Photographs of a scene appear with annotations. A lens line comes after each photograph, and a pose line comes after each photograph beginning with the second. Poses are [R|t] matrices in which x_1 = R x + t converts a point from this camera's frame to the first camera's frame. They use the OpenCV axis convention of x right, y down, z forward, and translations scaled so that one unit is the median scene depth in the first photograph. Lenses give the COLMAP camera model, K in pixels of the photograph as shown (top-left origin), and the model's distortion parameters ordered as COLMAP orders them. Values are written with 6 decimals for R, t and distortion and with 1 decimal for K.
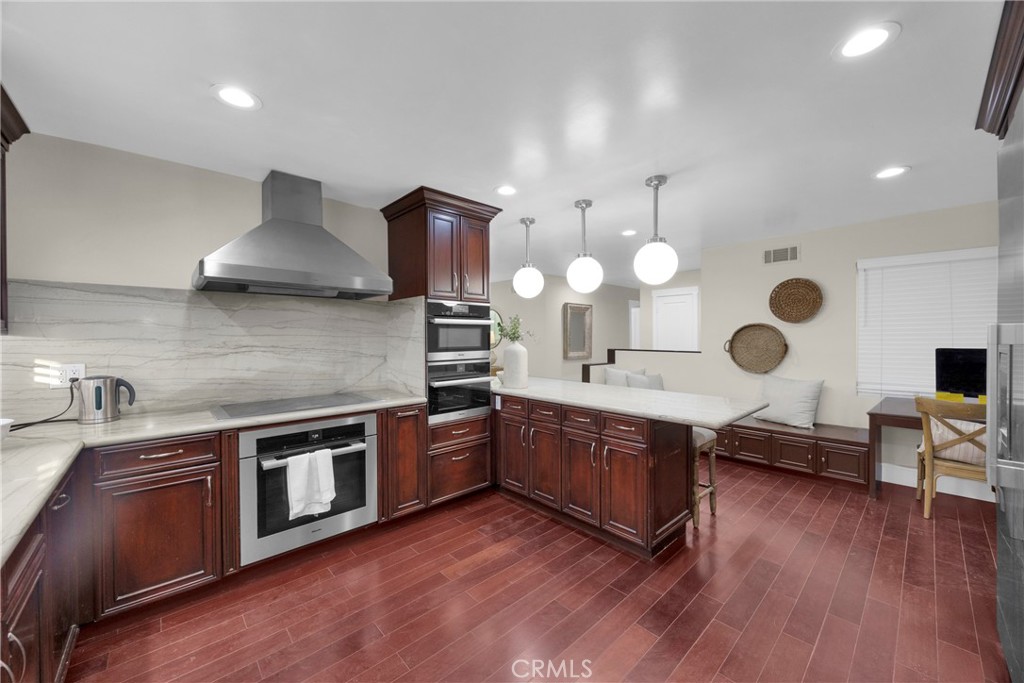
lens RADIAL K [[398.0, 0, 504.1], [0, 398.0, 342.0], [0, 0, 1]] dist [0.001856, 0.000137]
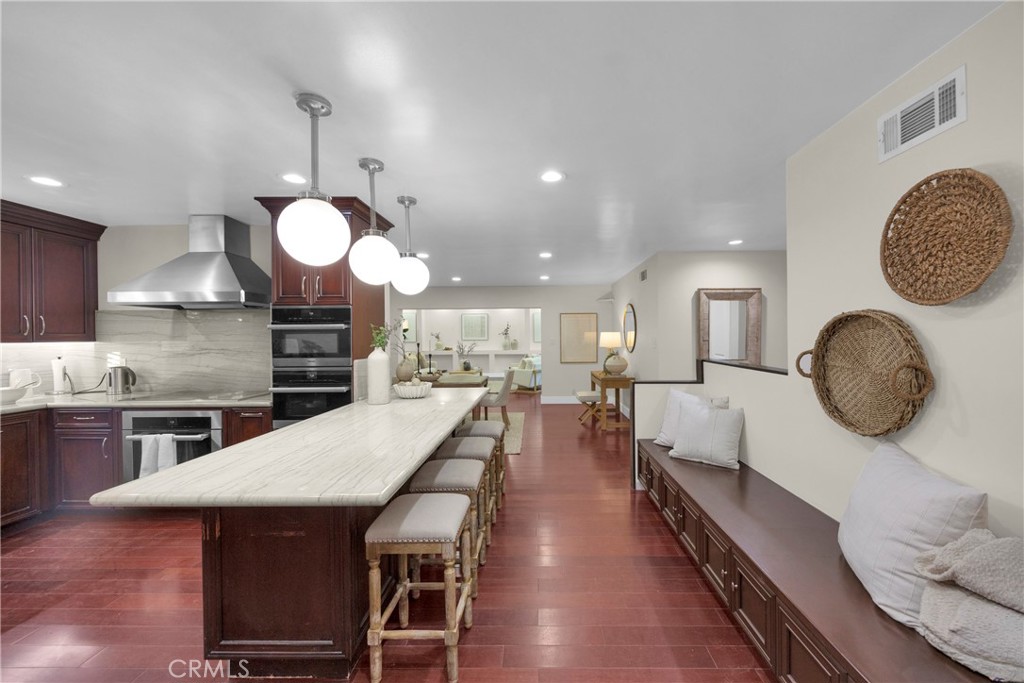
lens RADIAL K [[398.0, 0, 488.5], [0, 398.0, 338.9], [0, 0, 1]] dist [0.001856, 0.000137]
pose [[0.718954, 0.001283, -0.695057, 0.918313], [-0.004337, 0.999987, -0.002640, -0.022381], [0.695044, 0.004912, 0.718950, 0.647113]]
